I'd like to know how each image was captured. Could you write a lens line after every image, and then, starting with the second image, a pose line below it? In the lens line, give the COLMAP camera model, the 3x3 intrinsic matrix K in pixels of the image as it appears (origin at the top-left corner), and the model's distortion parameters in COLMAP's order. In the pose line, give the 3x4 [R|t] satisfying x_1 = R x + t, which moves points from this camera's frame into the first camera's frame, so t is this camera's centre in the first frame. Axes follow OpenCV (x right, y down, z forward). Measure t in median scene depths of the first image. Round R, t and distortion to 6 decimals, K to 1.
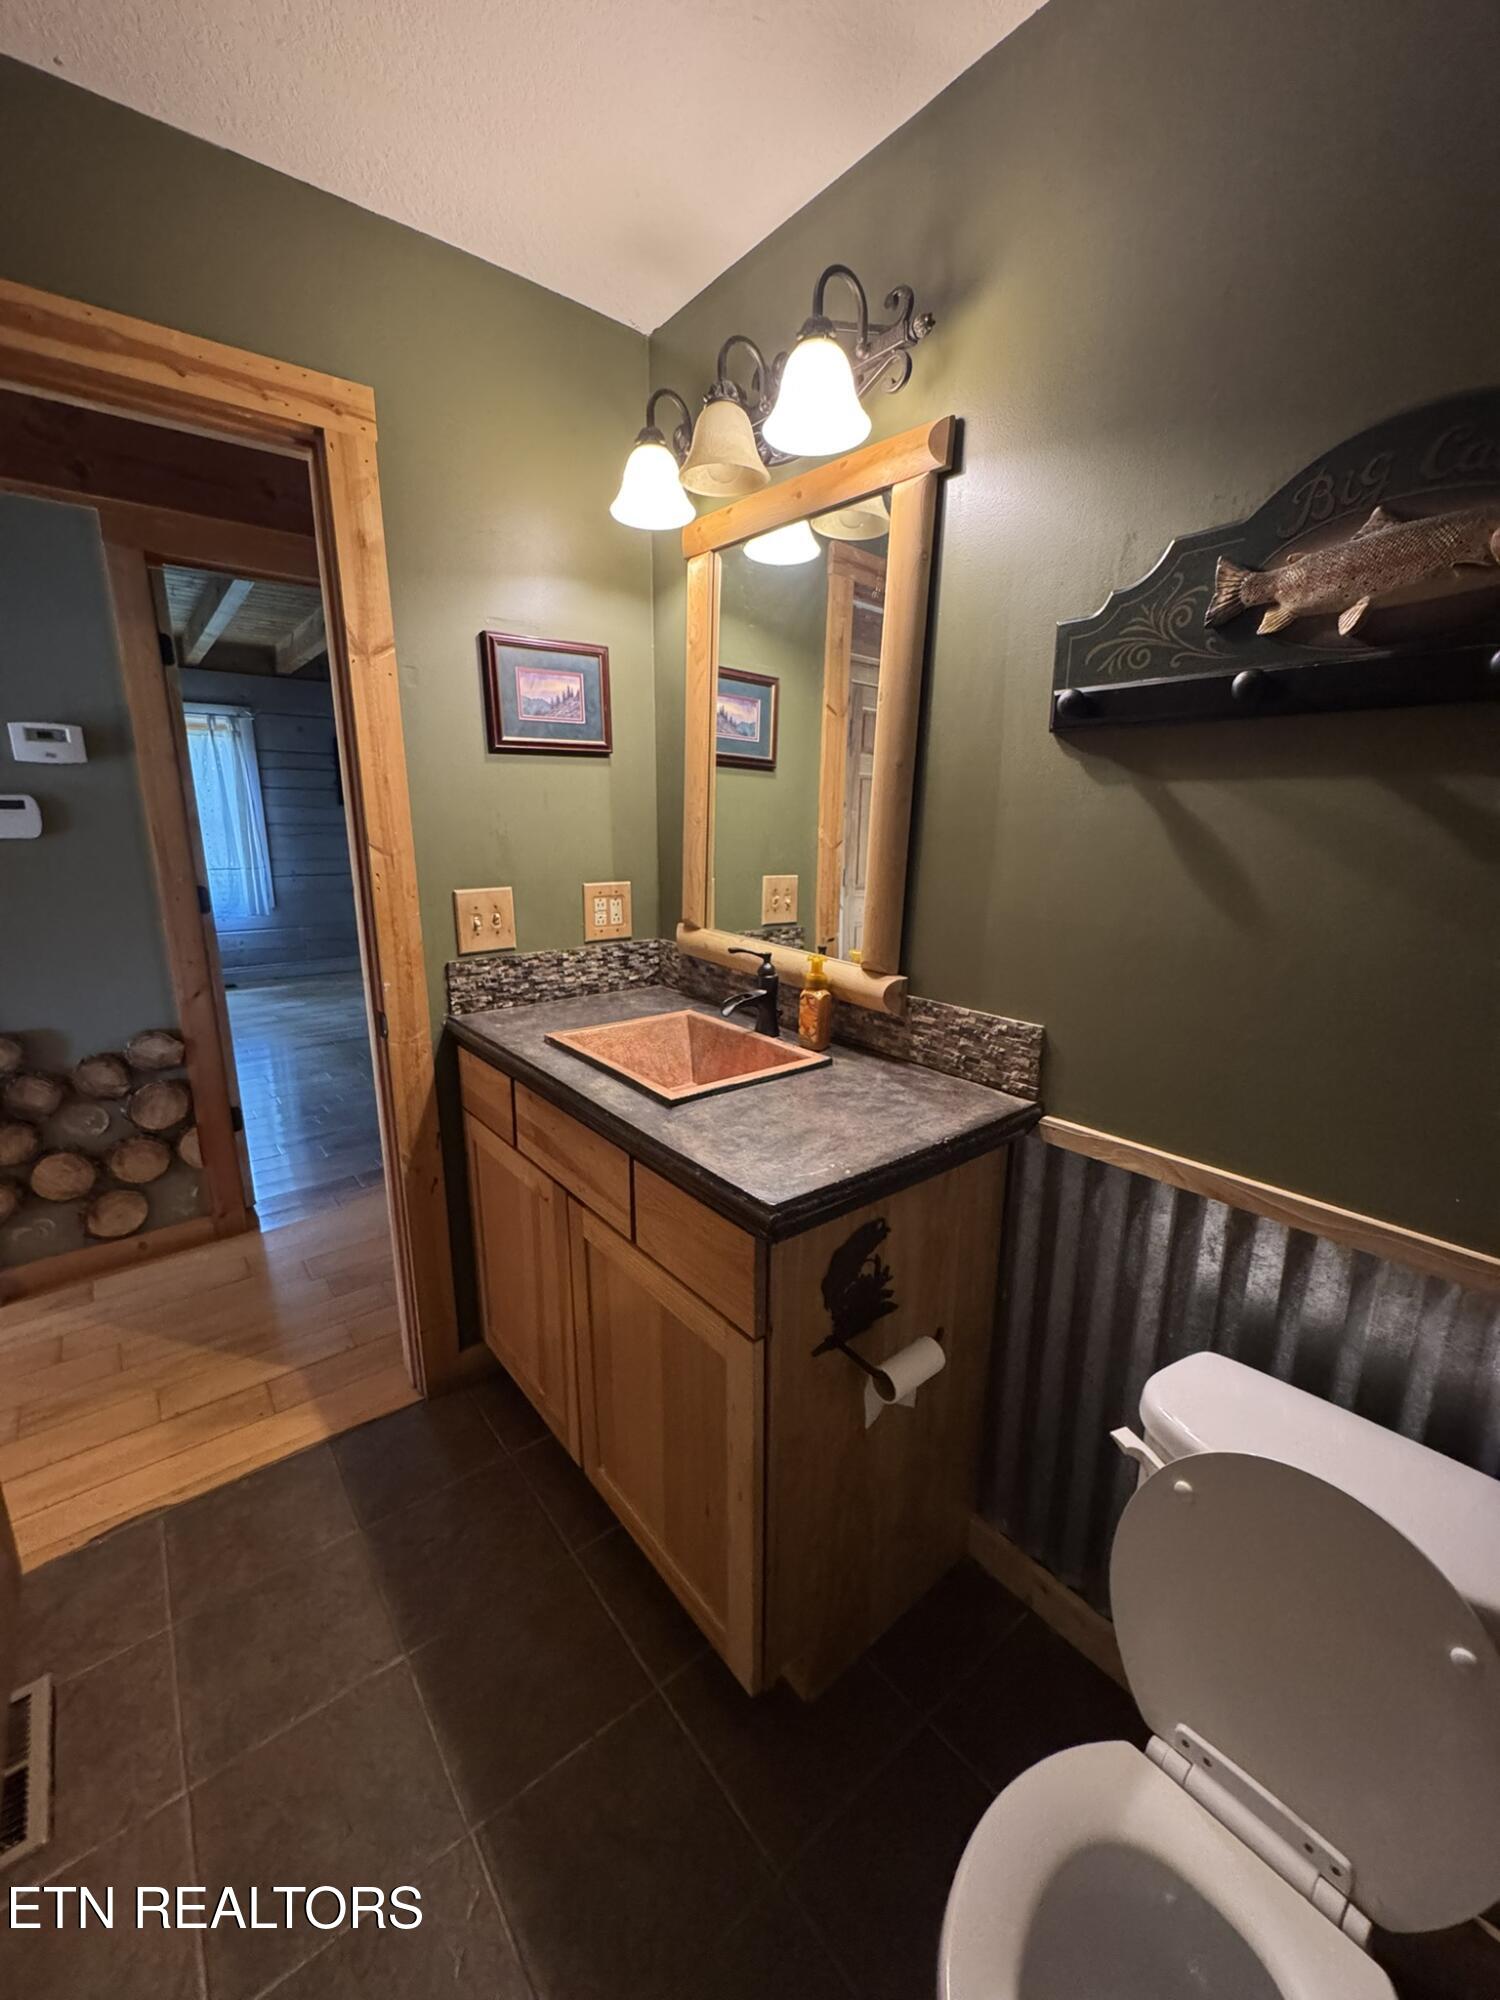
lens RADIAL K [[783.1, 0, 755.2], [0, 783.1, 993.6], [0, 0, 1]] dist [0.003139, -0.000045]
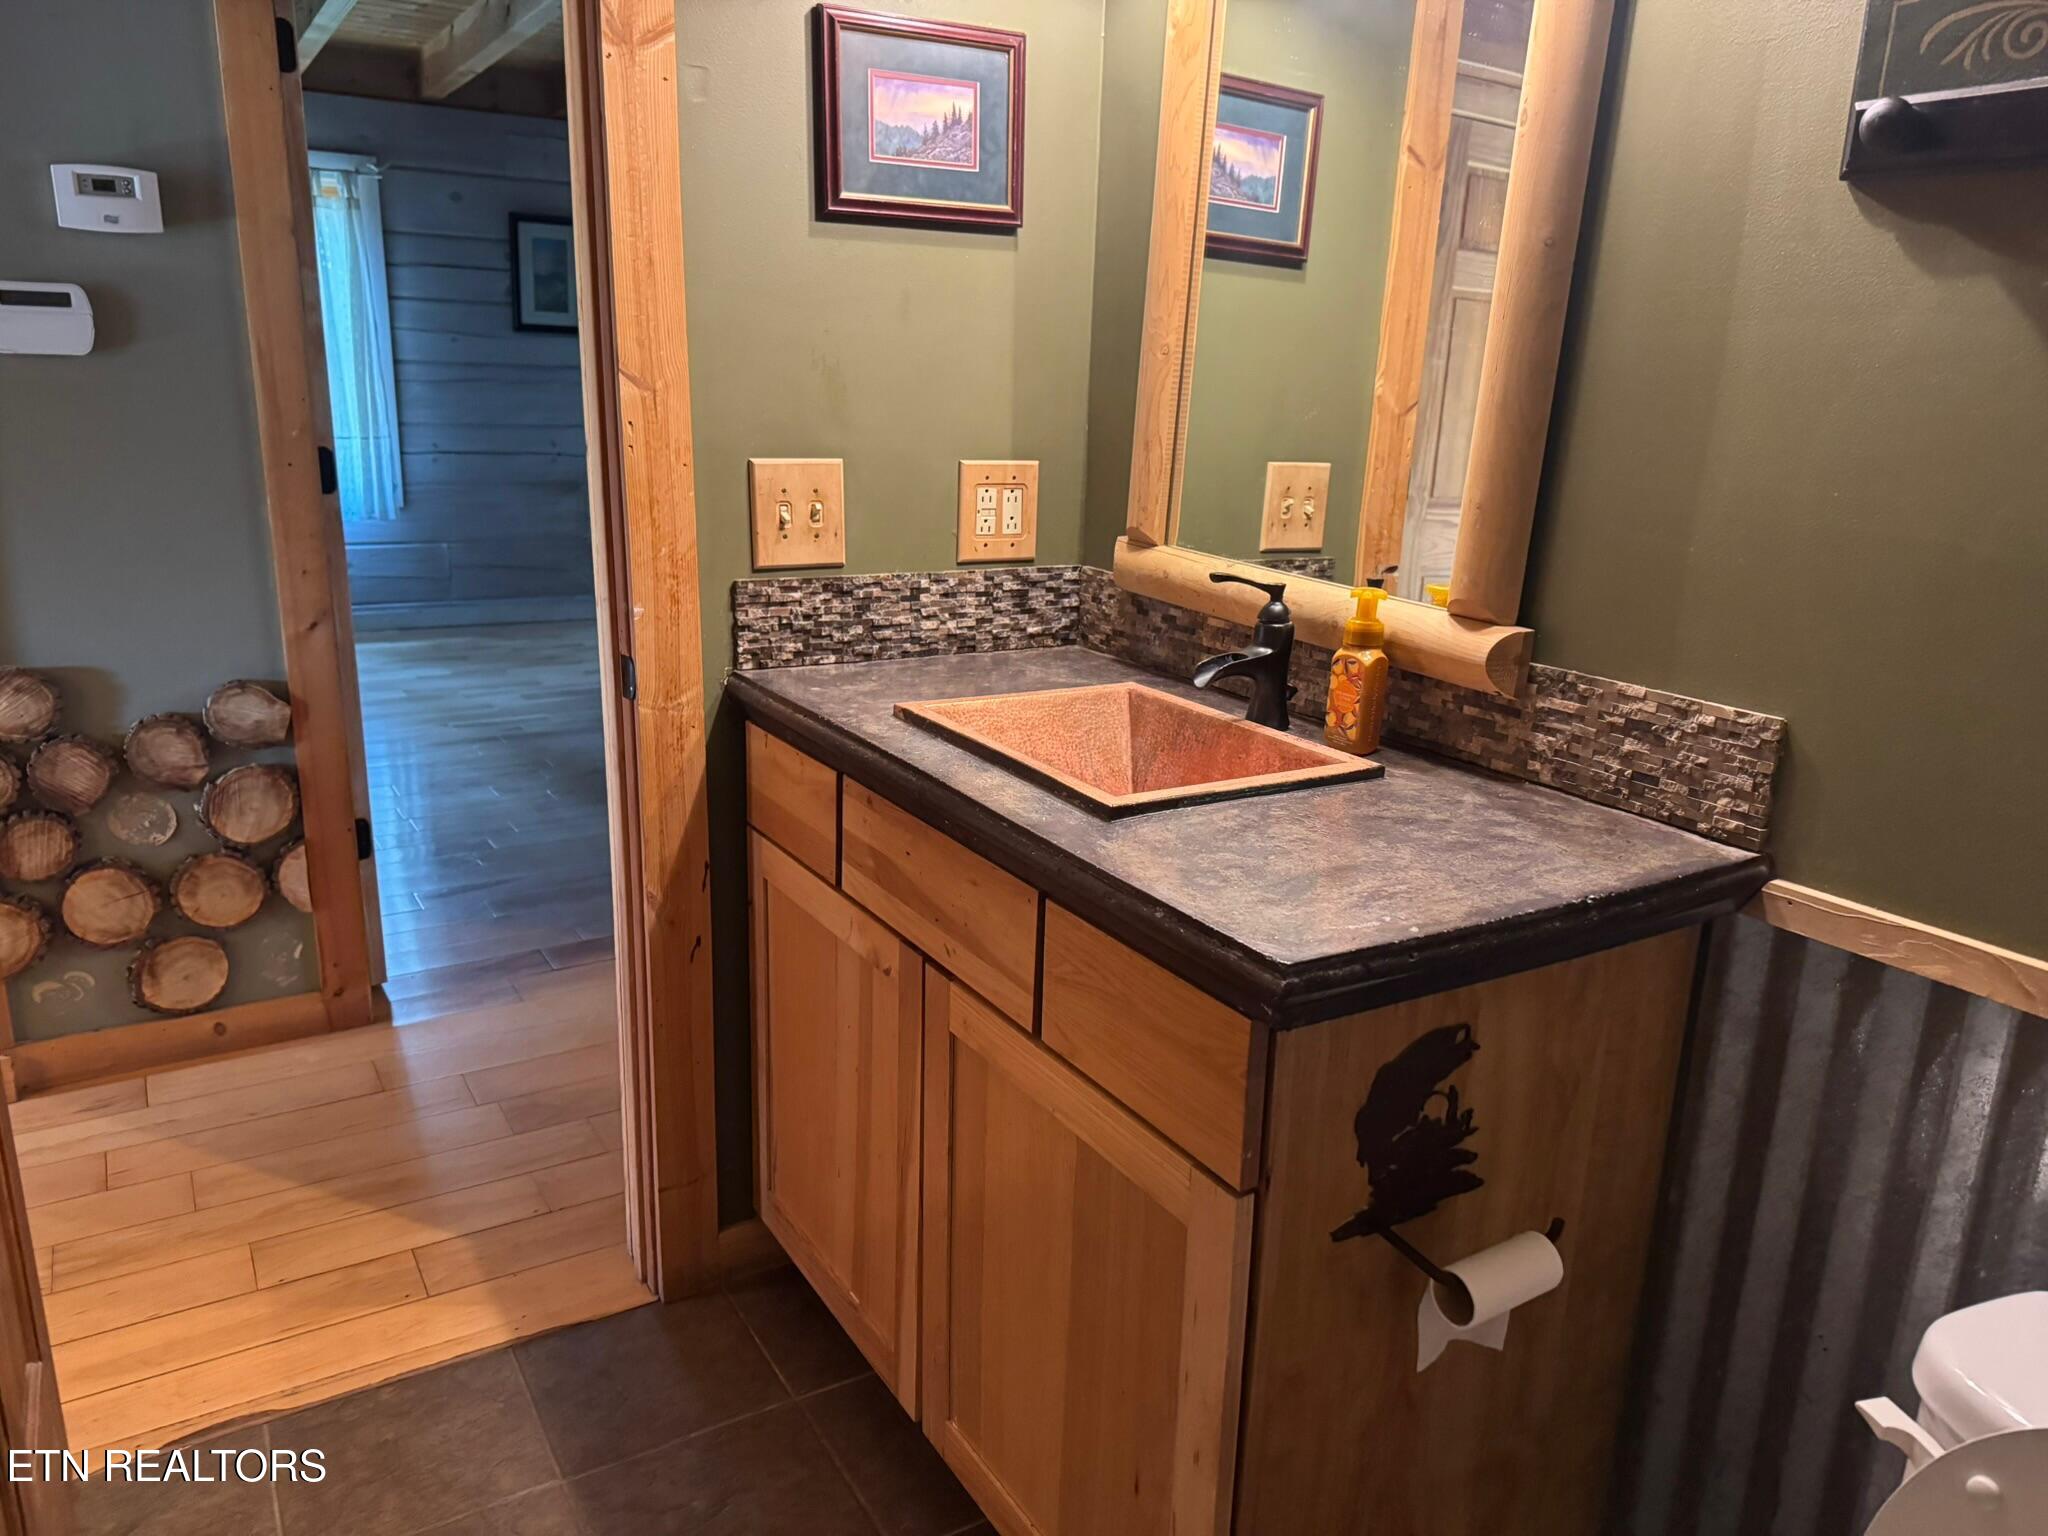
lens RADIAL K [[1422.3, 0, 1036.9], [0, 1422.3, 778.0], [0, 0, 1]] dist [0.082298, -0.098836]
pose [[0.991367, 0.059569, -0.116807, -0.029874], [-0.054266, 0.997369, 0.048070, 0.050160], [0.119363, -0.041317, 0.991991, -0.066730]]
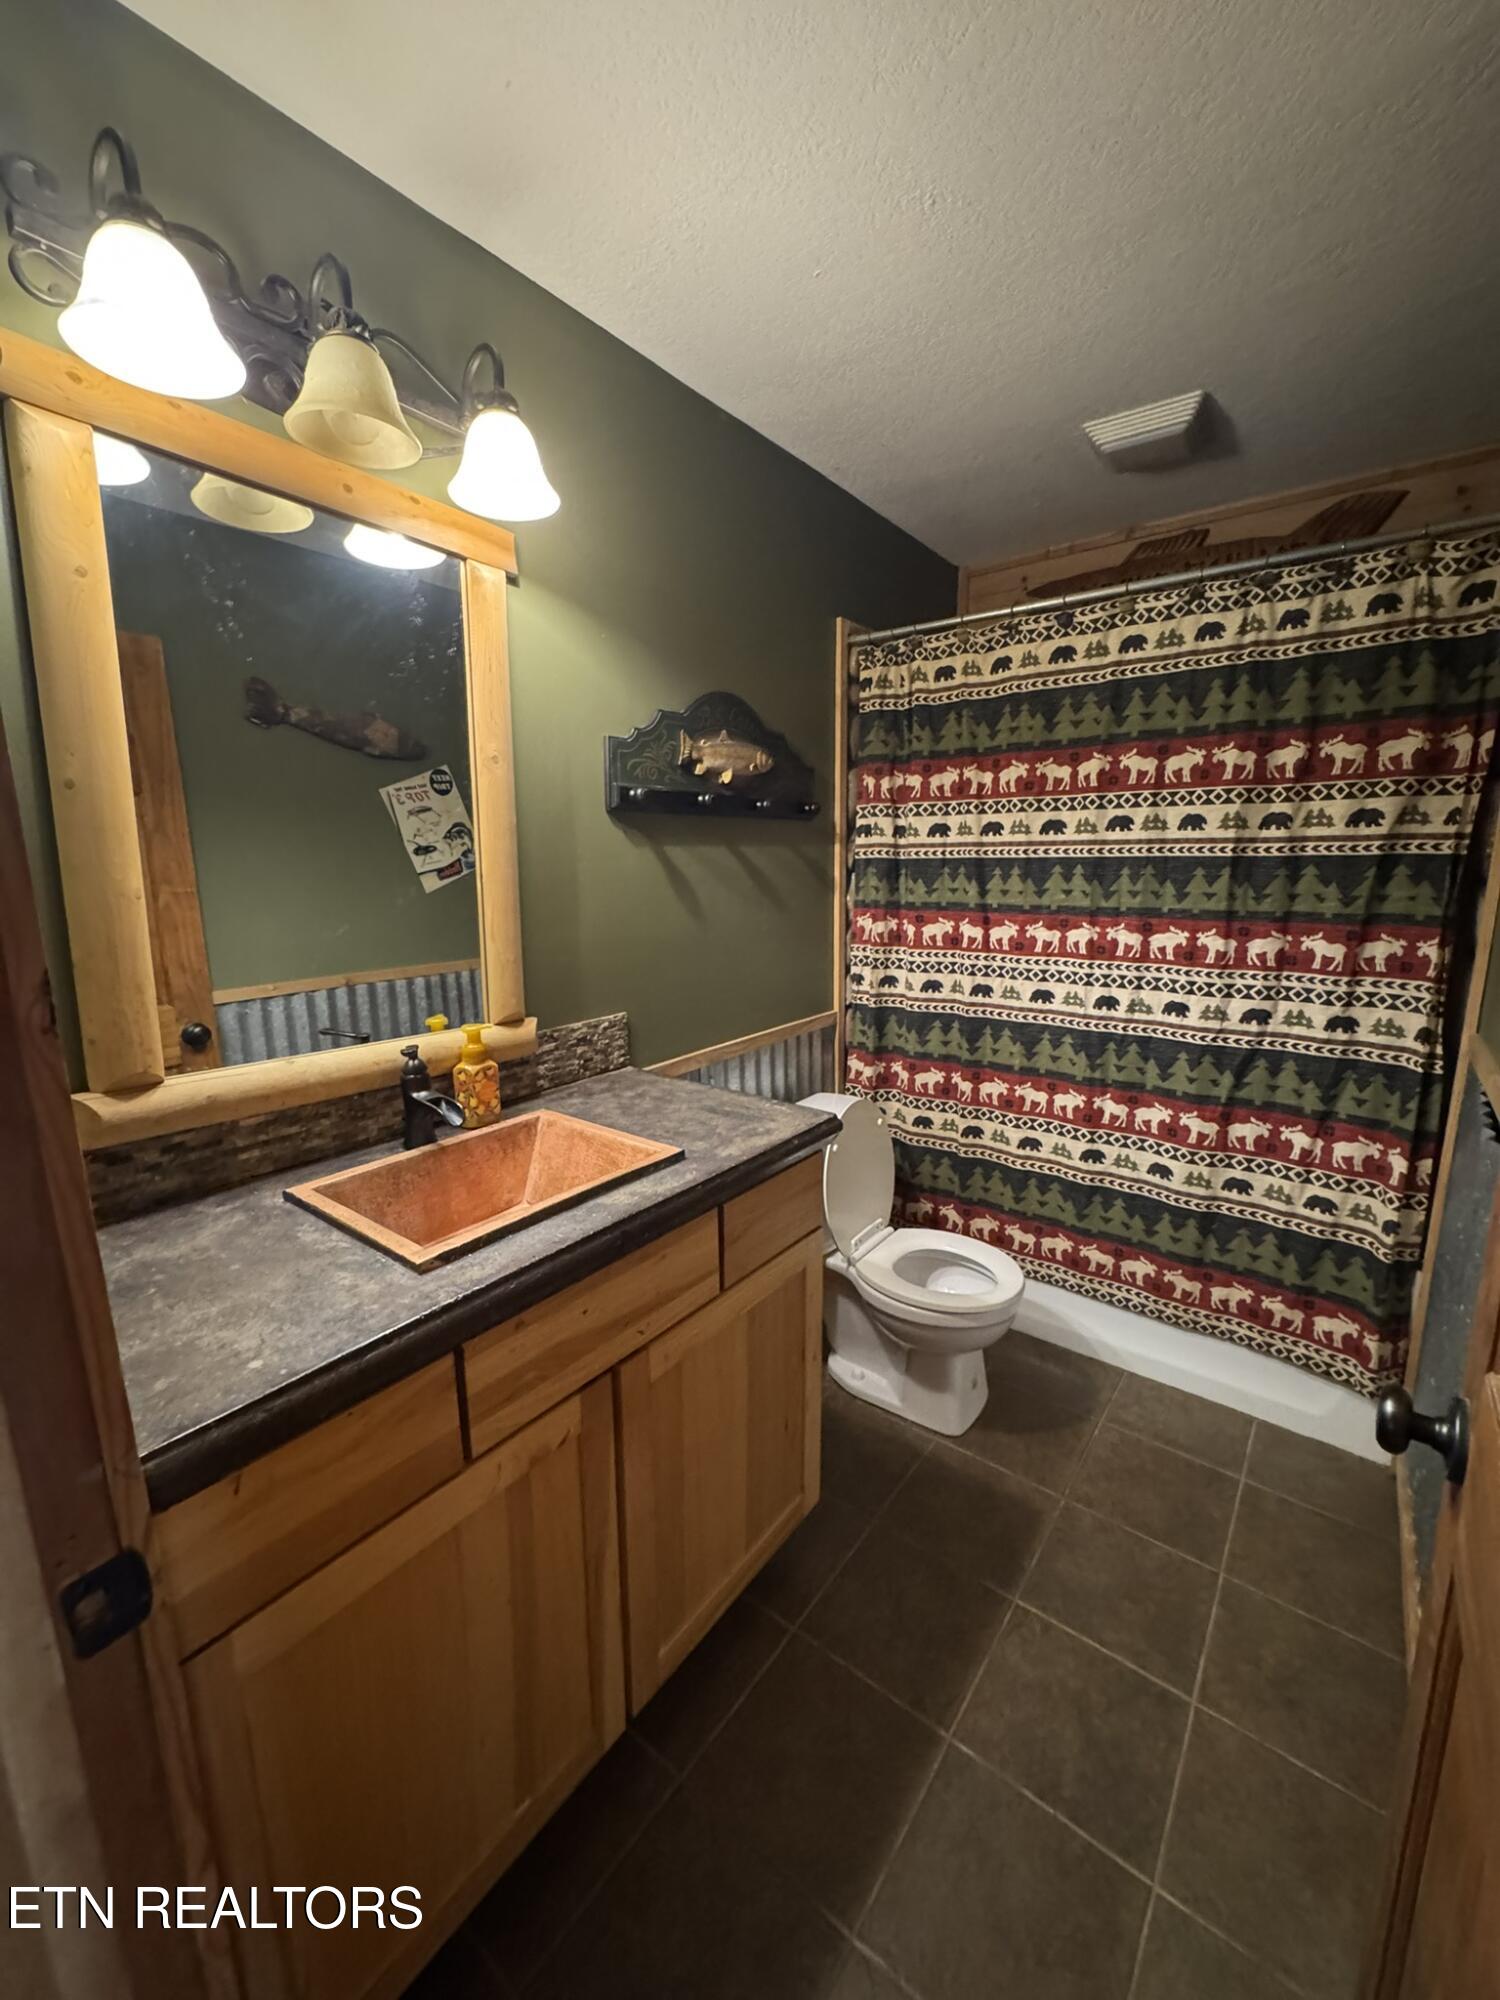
lens RADIAL K [[783.1, 0, 740.9], [0, 783.1, 1004.4], [0, 0, 1]] dist [0.003139, -0.000045]
pose [[-0.210341, -0.189629, 0.959061, -0.824212], [0.229467, 0.944025, 0.236983, -0.207052], [-0.950316, 0.269920, -0.155054, 0.800822]]
